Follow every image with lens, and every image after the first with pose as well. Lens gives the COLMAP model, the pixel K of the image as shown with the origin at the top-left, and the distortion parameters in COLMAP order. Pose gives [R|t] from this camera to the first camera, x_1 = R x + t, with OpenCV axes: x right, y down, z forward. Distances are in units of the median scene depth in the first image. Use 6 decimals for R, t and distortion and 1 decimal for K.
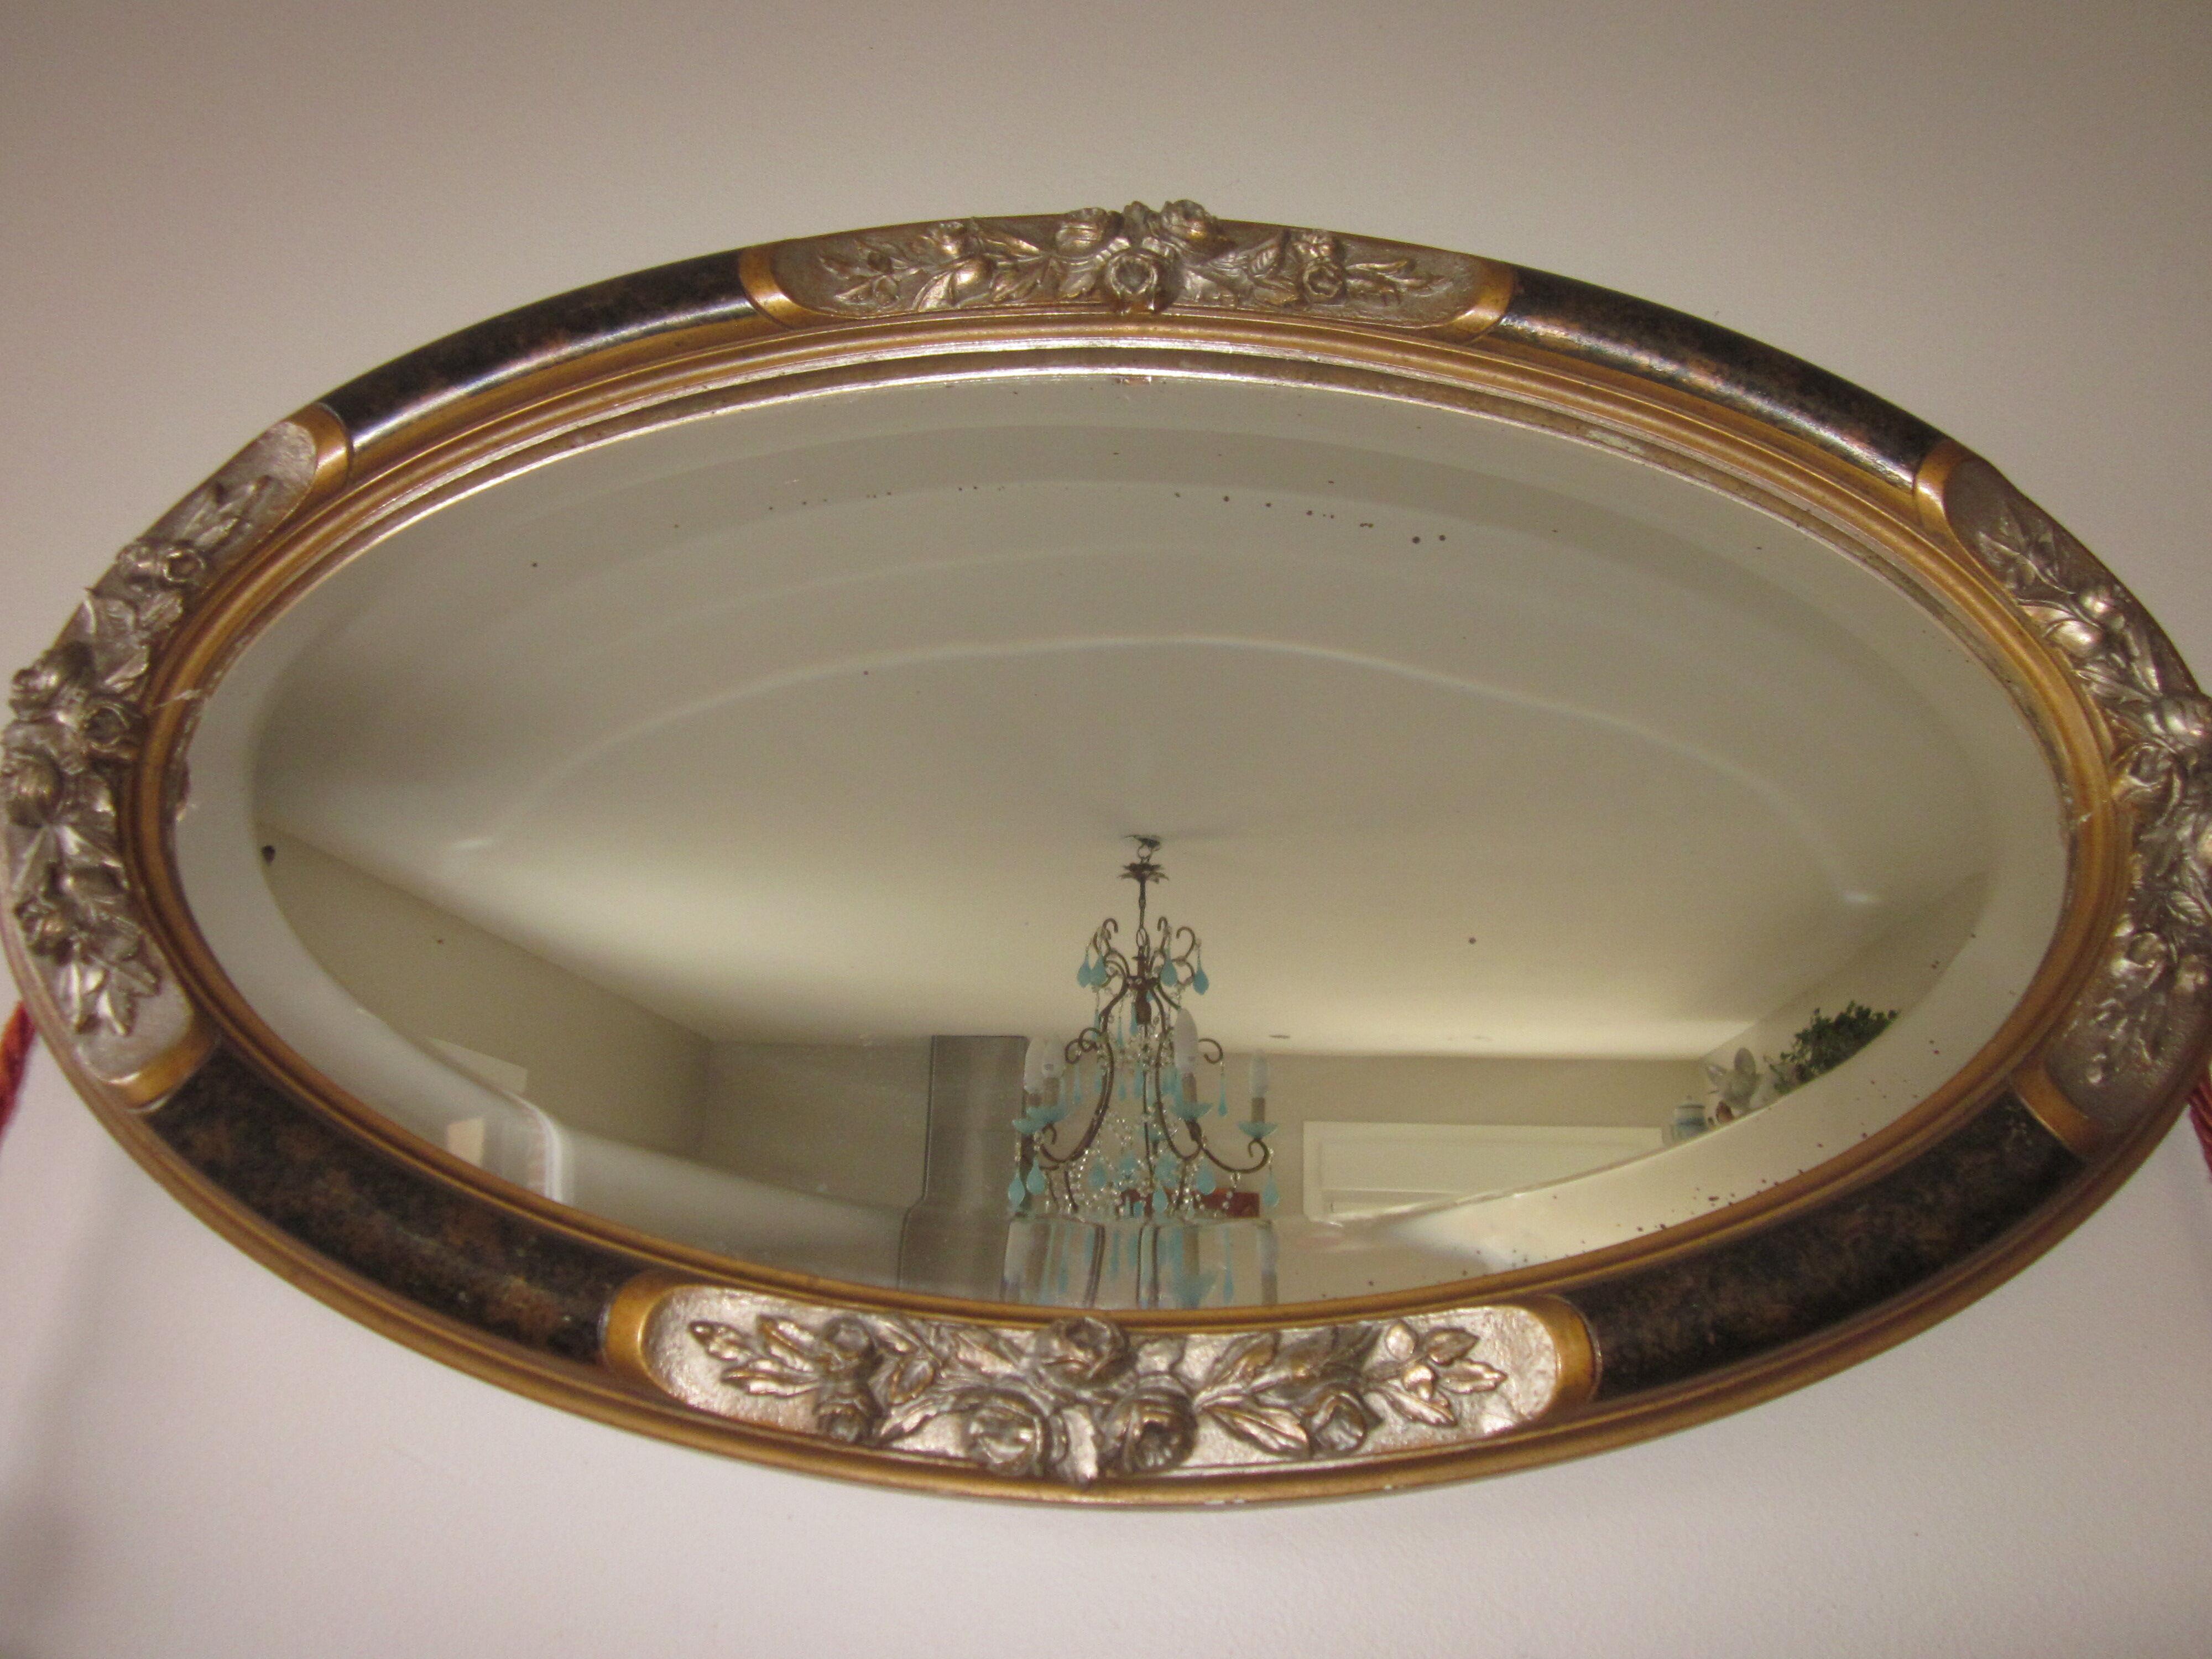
lens RADIAL K [[1877.8, 0, 1056.2], [0, 1877.8, 839.6], [0, 0, 1]] dist [-0.039463, 0.002733]
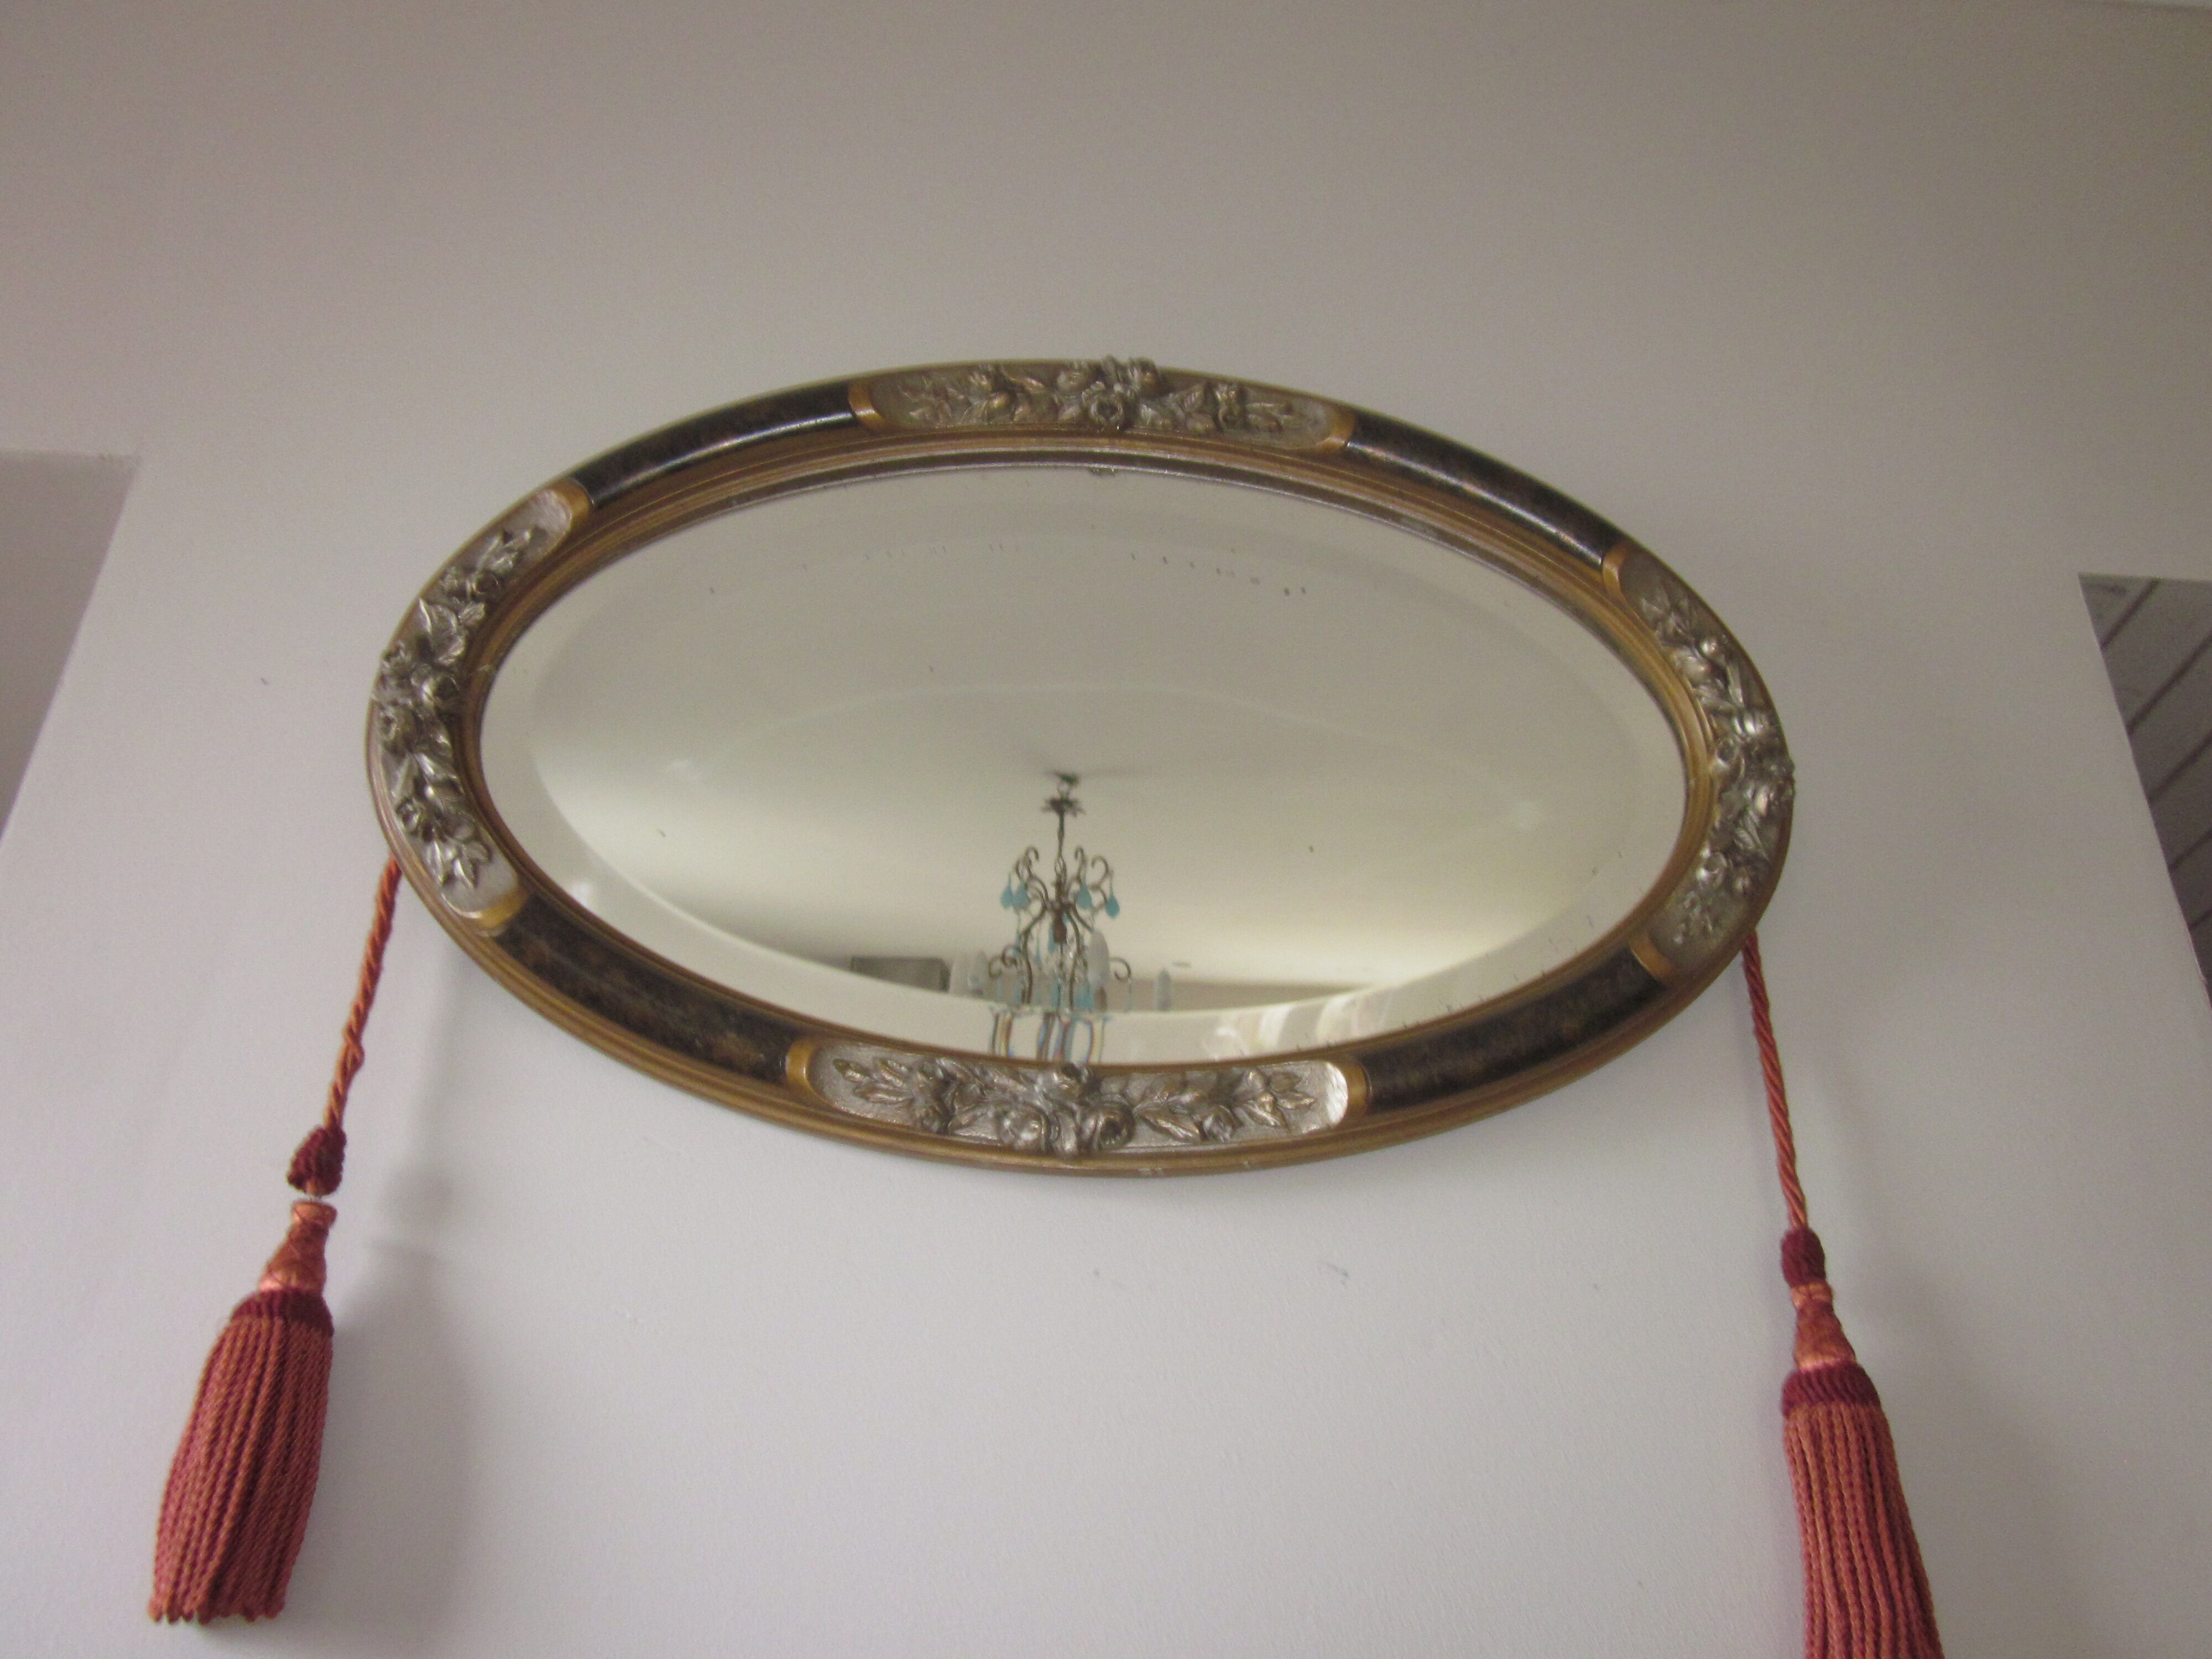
lens RADIAL K [[1829.2, 0, 1104.5], [0, 1829.2, 910.8], [0, 0, 1]] dist [-0.110674, 0.001317]
pose [[0.996920, 0.020430, 0.075715, -0.067111], [-0.025966, 0.997003, 0.072872, -0.001341], [-0.073999, -0.074613, 0.994463, -0.516385]]
